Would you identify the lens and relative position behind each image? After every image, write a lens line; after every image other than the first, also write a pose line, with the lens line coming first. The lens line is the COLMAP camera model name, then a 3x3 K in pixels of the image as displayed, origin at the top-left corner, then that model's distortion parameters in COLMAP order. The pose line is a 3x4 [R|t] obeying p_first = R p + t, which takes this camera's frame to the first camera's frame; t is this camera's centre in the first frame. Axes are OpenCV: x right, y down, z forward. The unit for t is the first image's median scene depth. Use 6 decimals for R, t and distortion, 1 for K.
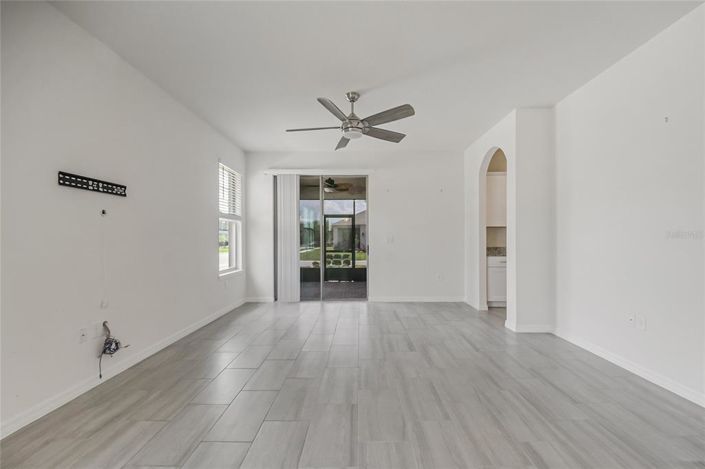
lens RADIAL K [[311.2, 0, 352.5], [0, 311.2, 234.5], [0, 0, 1]] dist [0.002363, -0.016745]
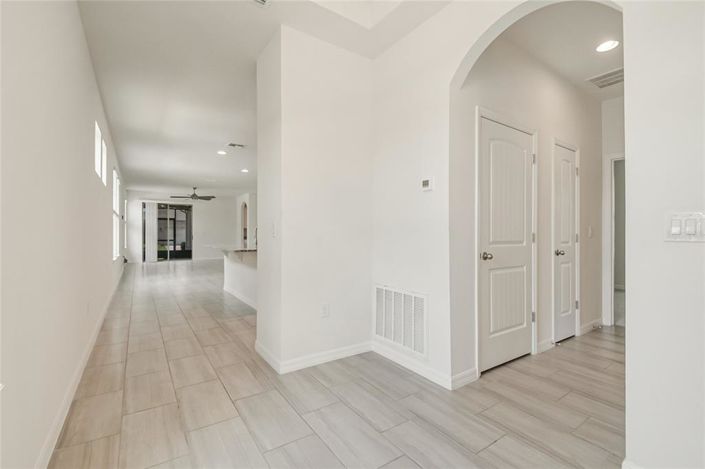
lens RADIAL K [[311.2, 0, 352.5], [0, 311.2, 234.5], [0, 0, 1]] dist [0.002363, -0.016745]
pose [[0.810152, 0.007780, 0.586168, -0.338133], [-0.012029, 0.999922, 0.003354, 0.002506], [-0.586096, -0.009768, 0.810183, -1.549848]]
